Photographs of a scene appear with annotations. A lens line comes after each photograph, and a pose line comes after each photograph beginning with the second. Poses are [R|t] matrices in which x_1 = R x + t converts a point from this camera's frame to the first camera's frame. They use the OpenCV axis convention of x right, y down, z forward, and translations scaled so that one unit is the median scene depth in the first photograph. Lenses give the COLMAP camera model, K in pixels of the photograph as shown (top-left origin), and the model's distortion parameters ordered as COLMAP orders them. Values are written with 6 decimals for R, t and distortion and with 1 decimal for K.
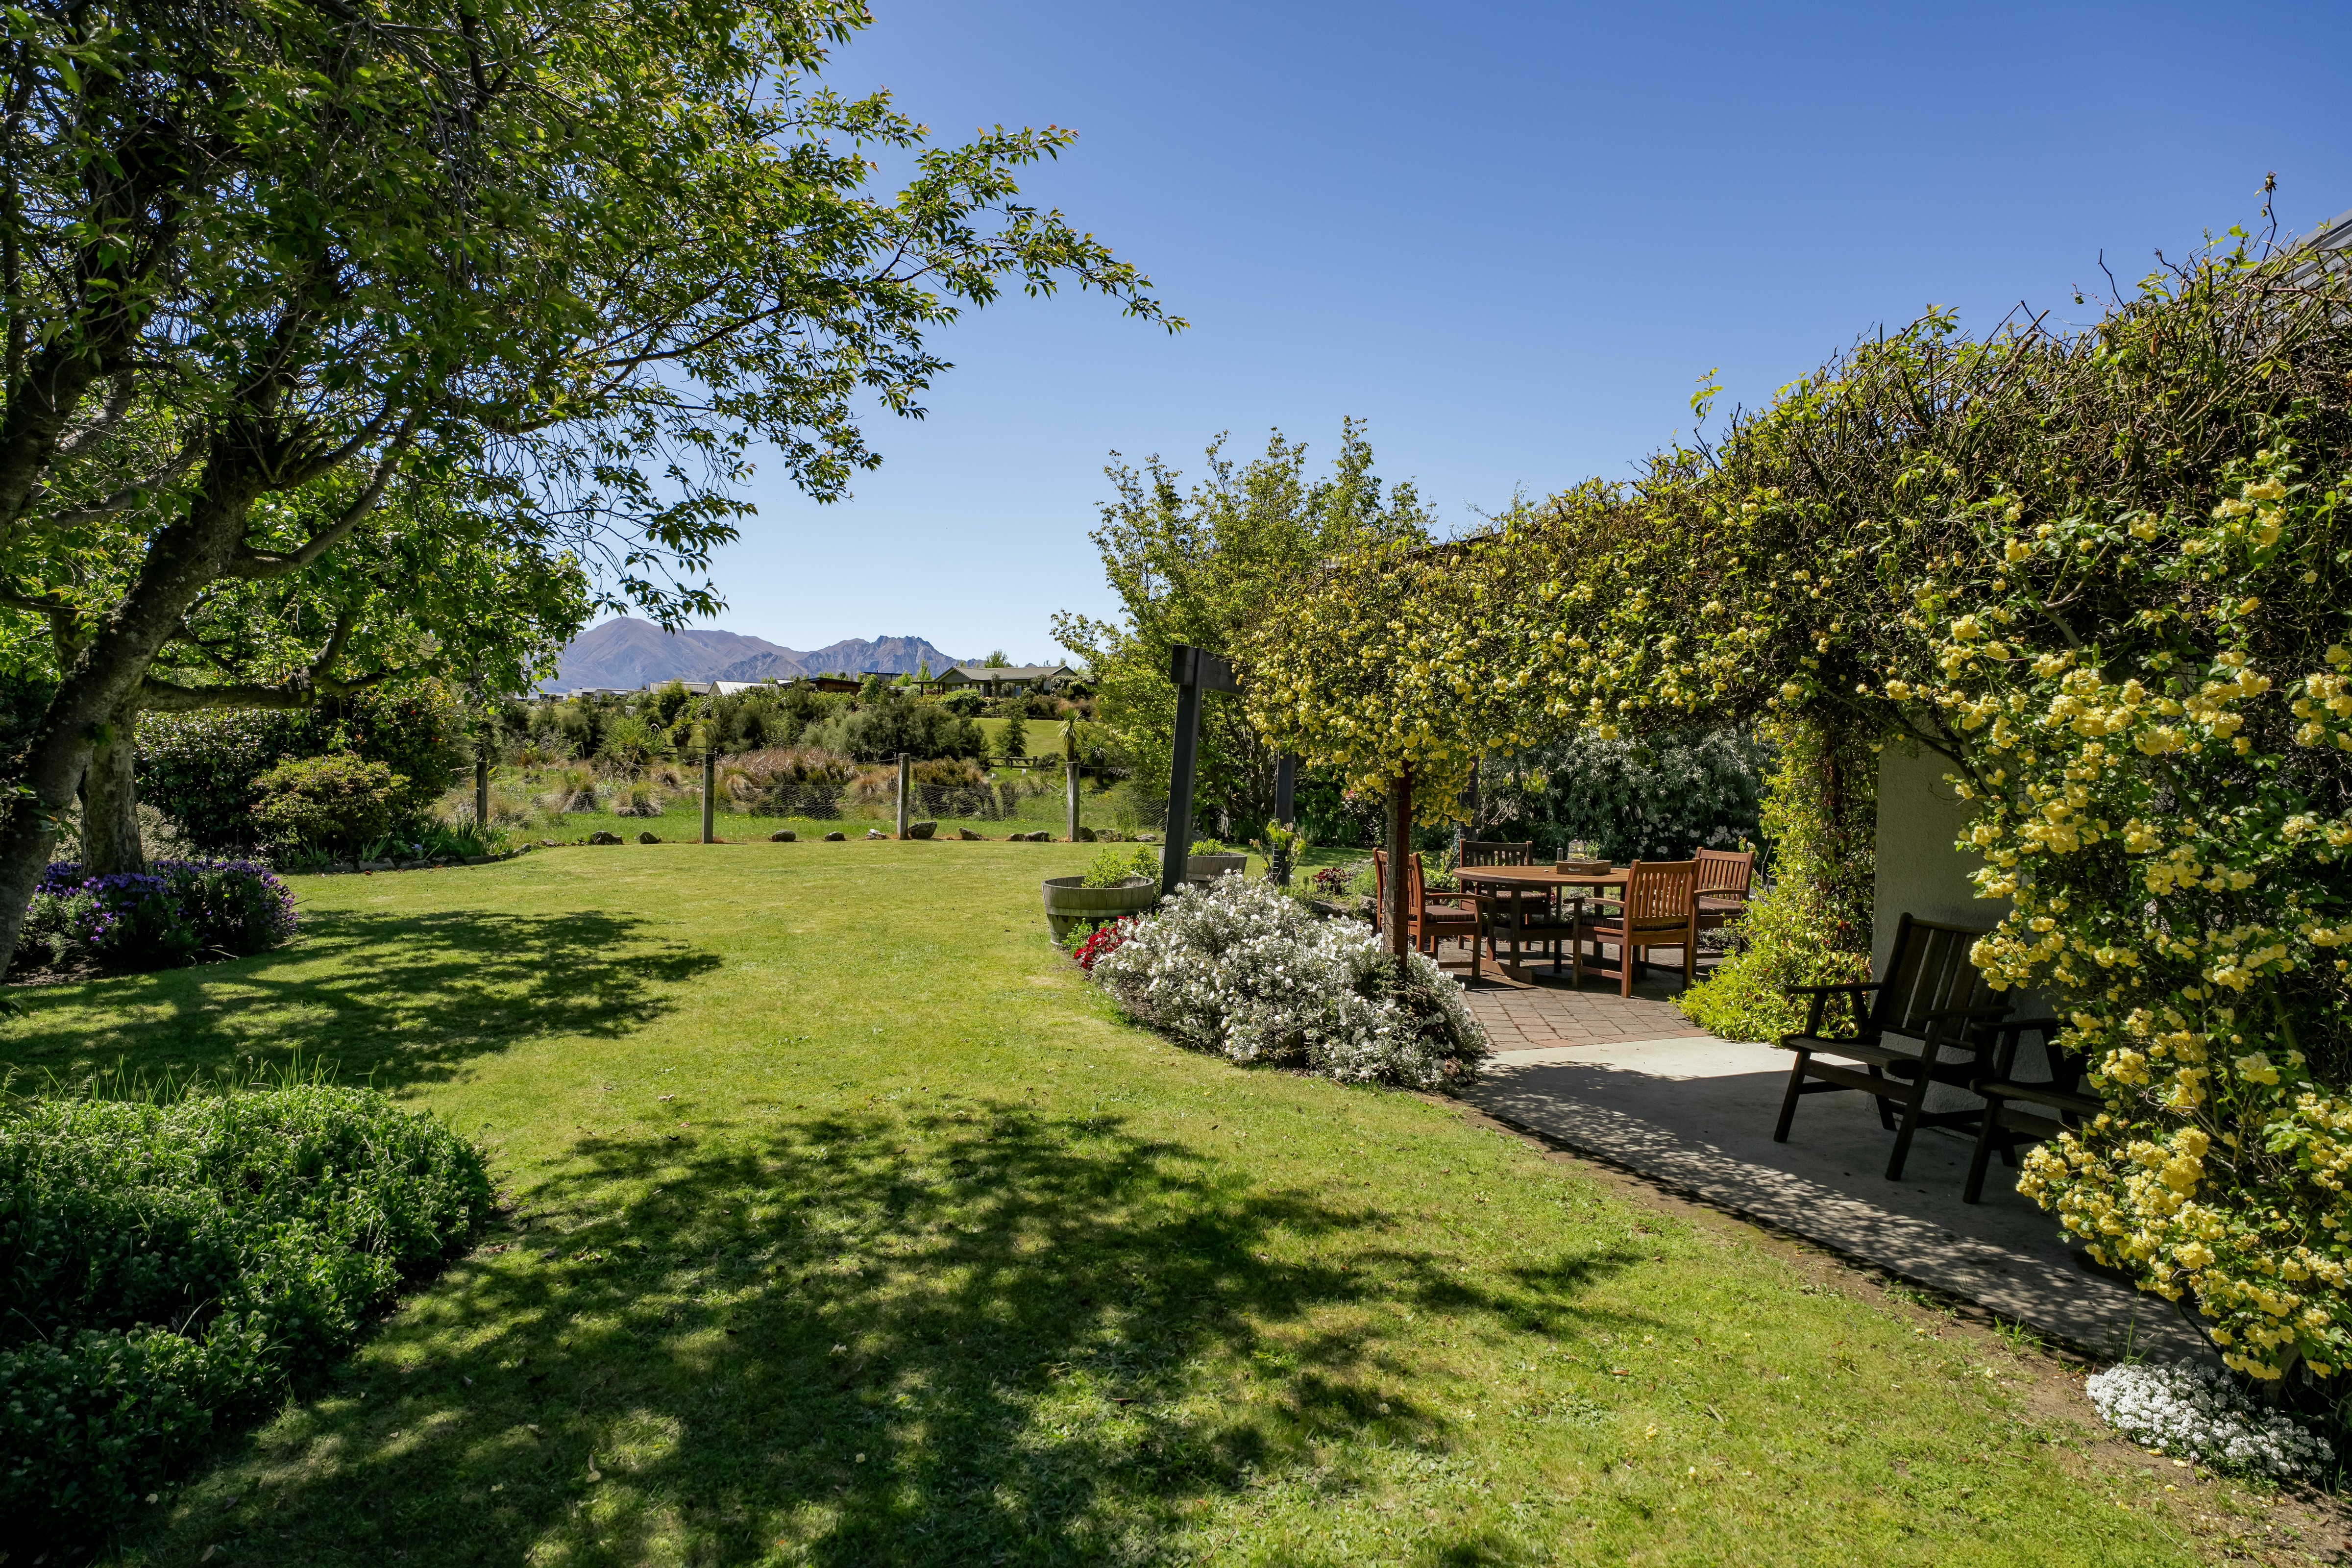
lens RADIAL K [[1424.7, 0, 1176.0], [0, 1424.7, 784.0], [0, 0, 1]] dist [-0.033225, 0.069775]
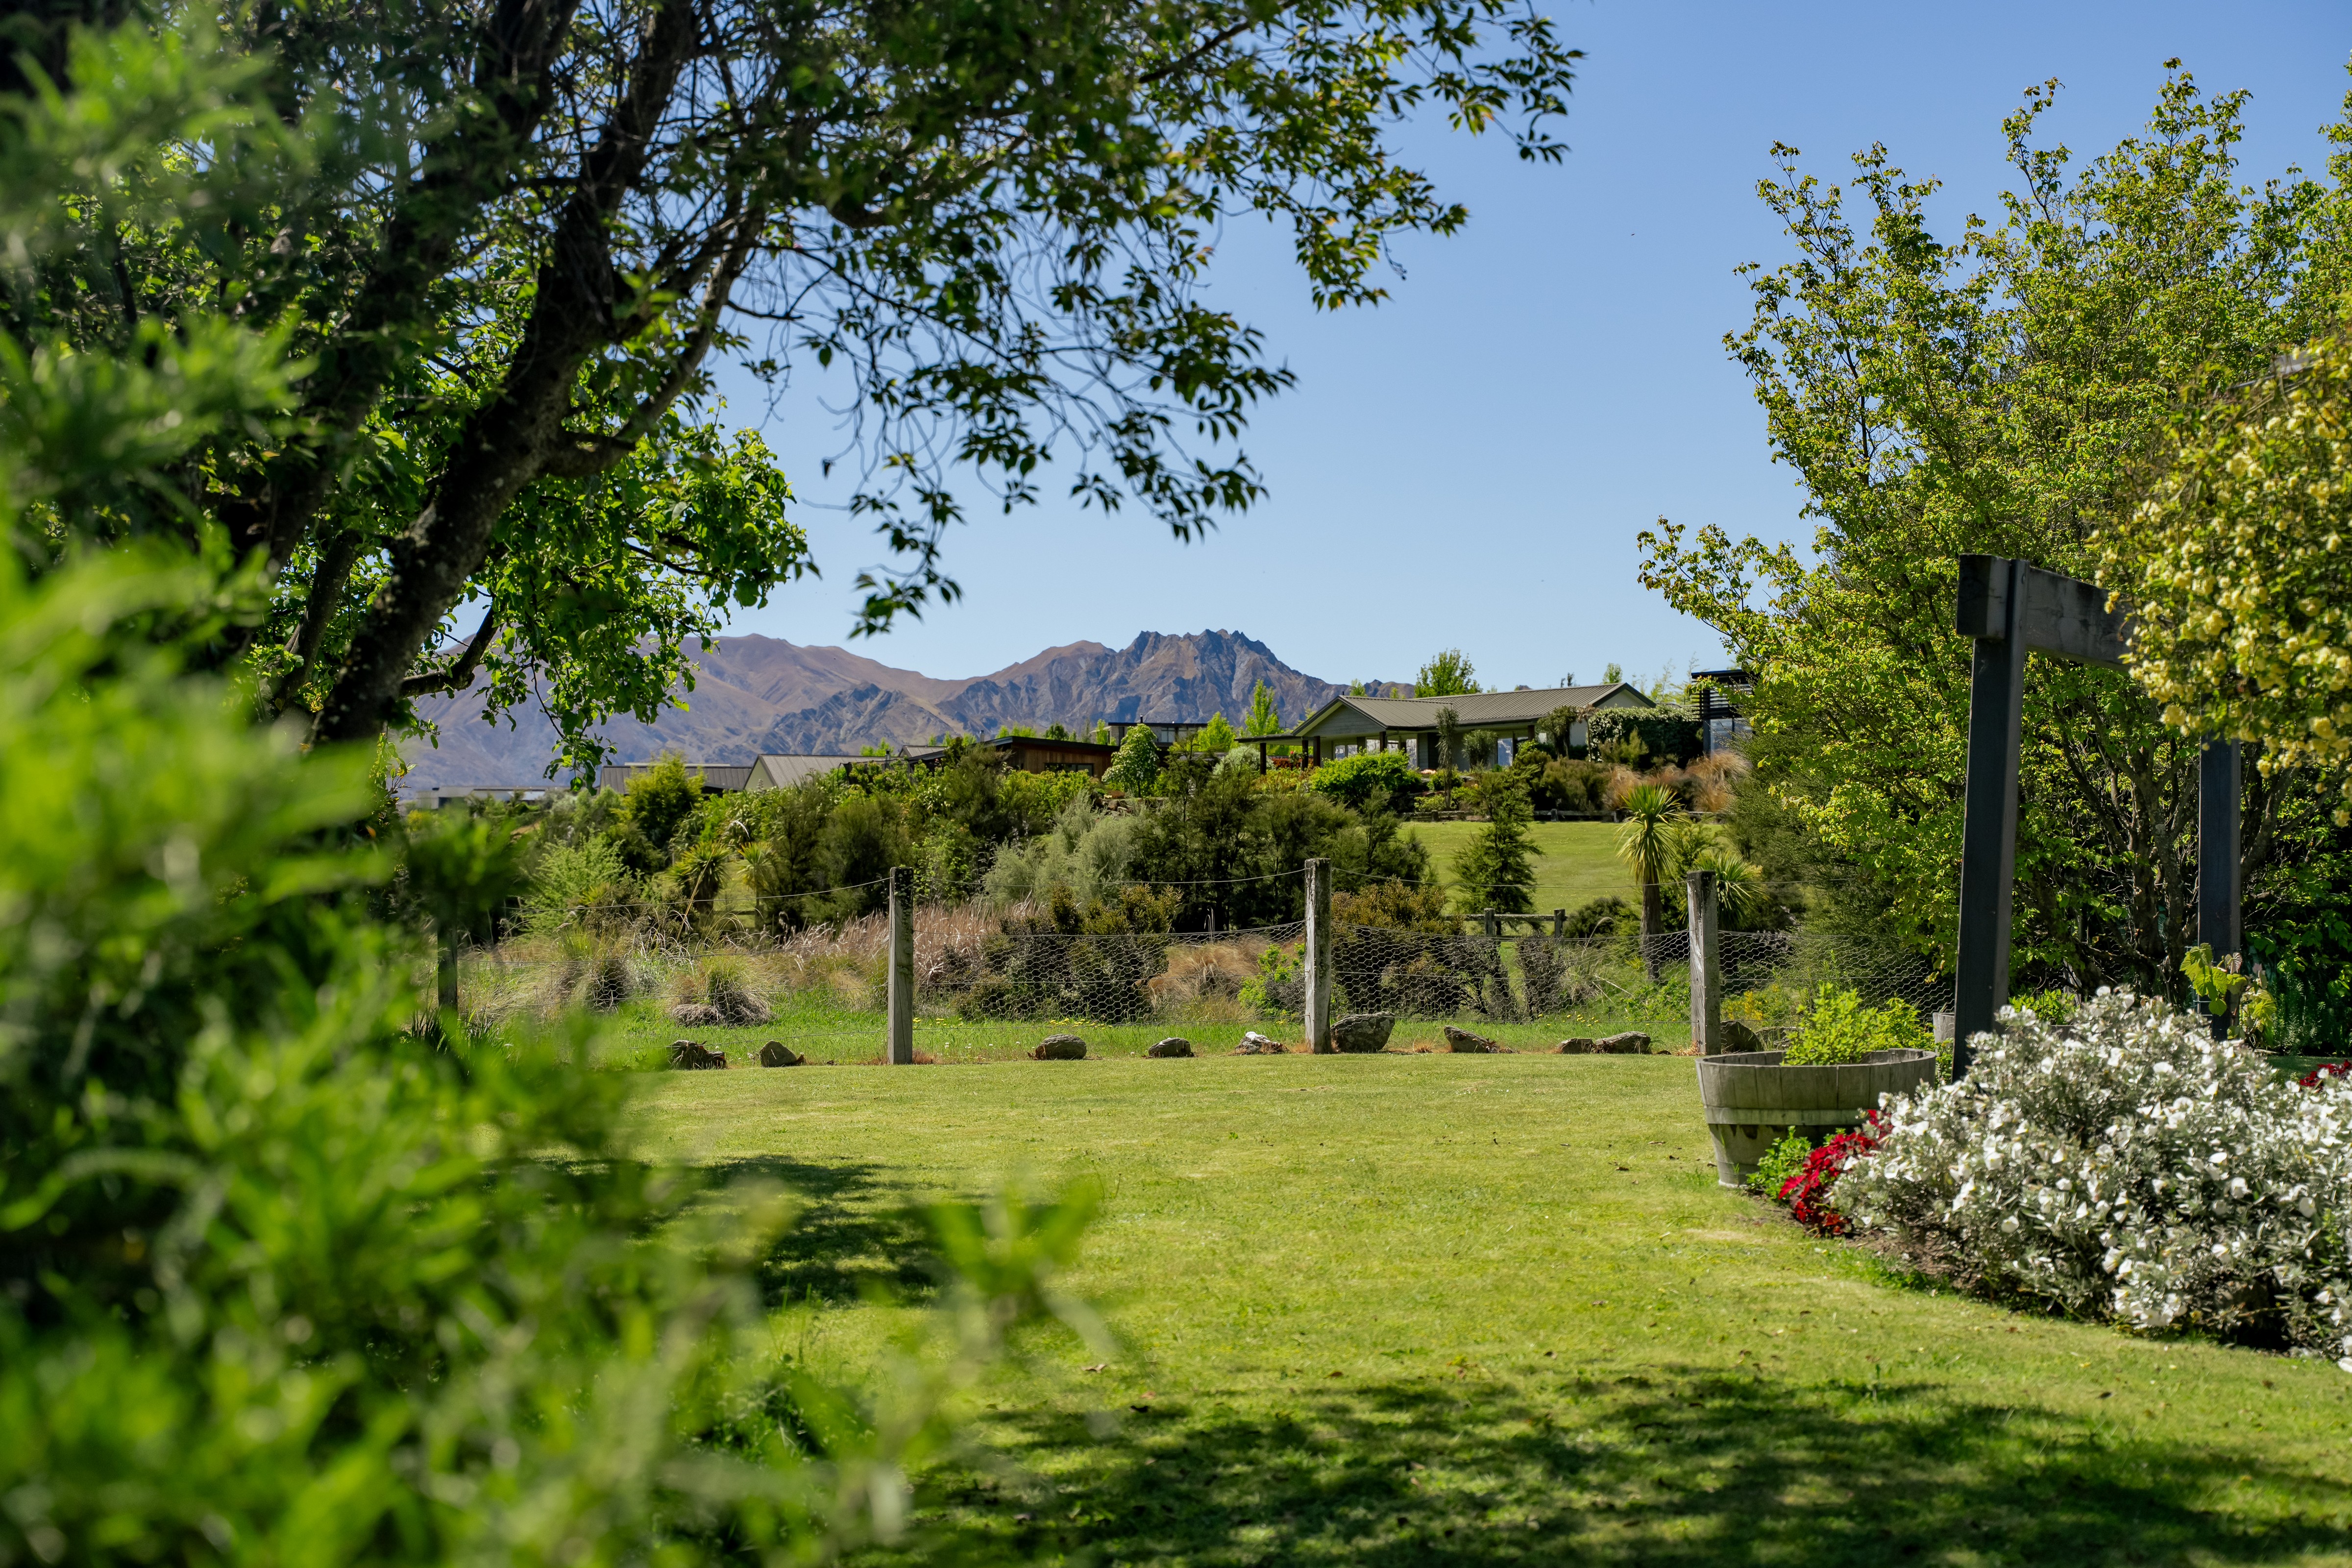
lens RADIAL K [[3730.0, 0, 1133.1], [0, 3730.0, 783.2], [0, 0, 1]] dist [0.086325, 0.052965]
pose [[0.978435, -0.035417, -0.203495, -0.024652], [0.023270, 0.997819, -0.061776, 0.060845], [0.205239, 0.055708, 0.977125, -0.346926]]
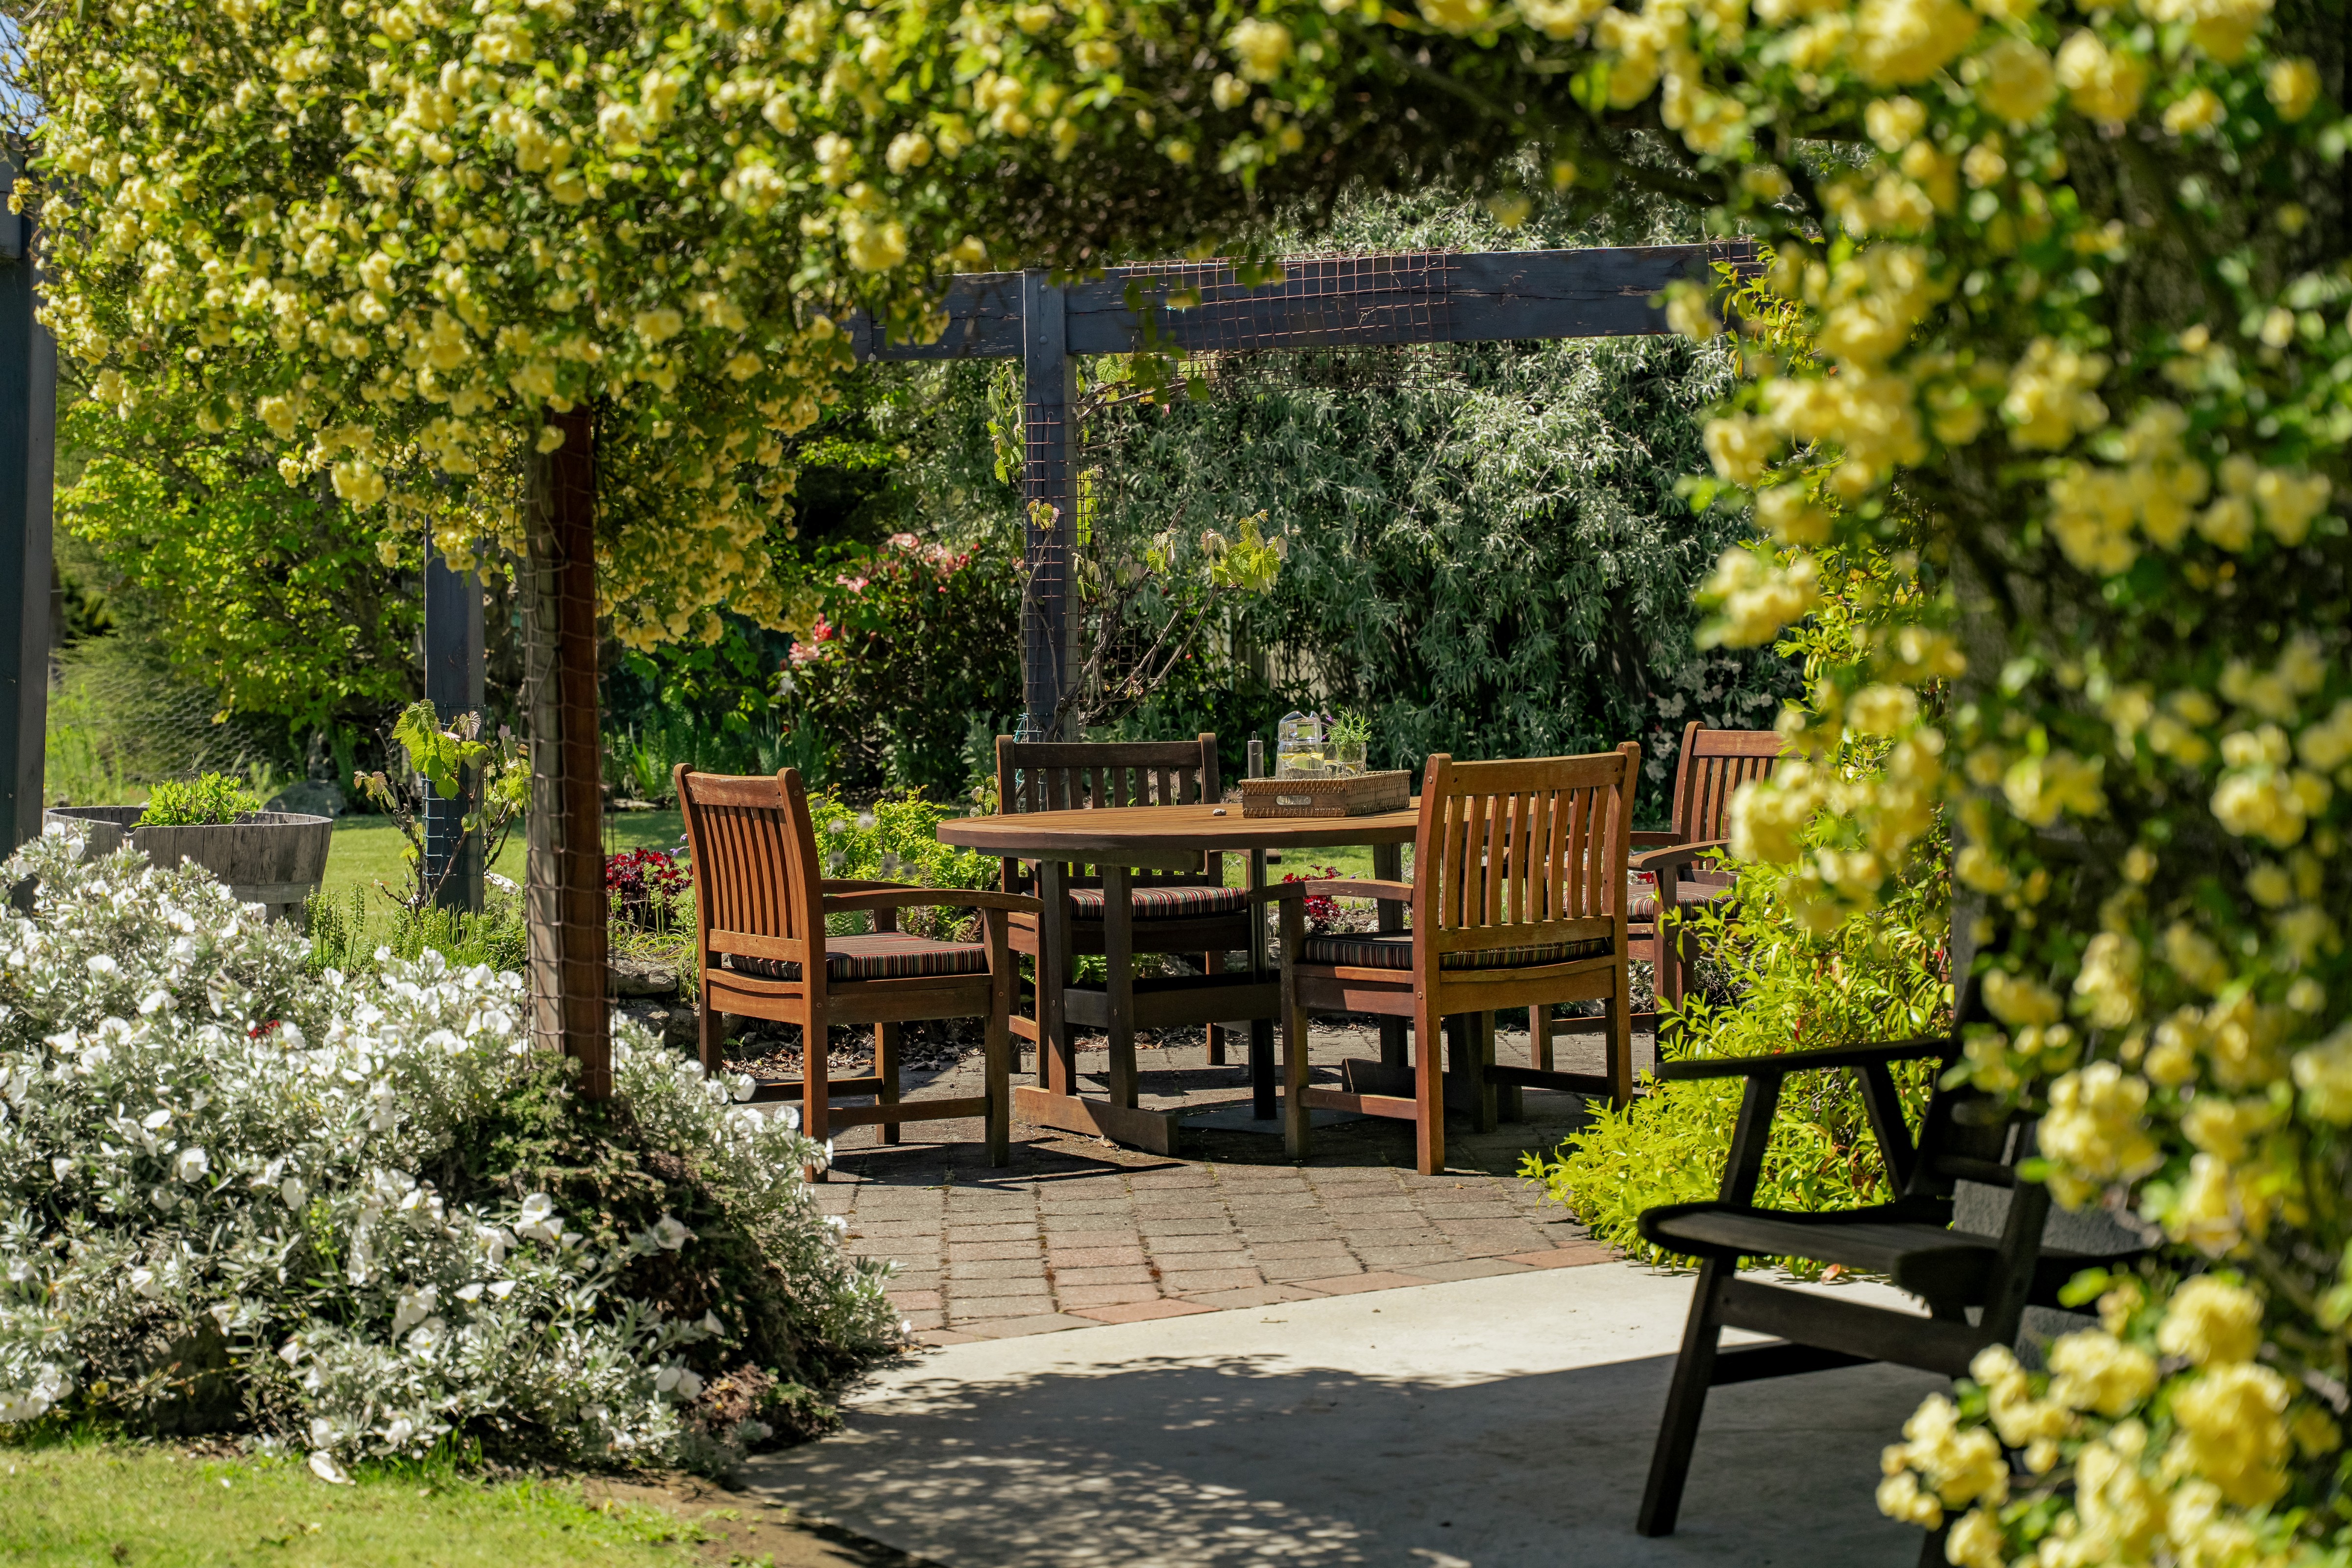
lens RADIAL K [[4340.1, 0, 1176.0], [0, 4340.1, 784.0], [0, 0, 1]] dist [0.130509, 0.160802]
pose [[0.985884, -0.048846, 0.160148, 0.123369], [0.044617, 0.998557, 0.029903, 0.033168], [-0.161377, -0.022335, 0.986640, 0.022566]]
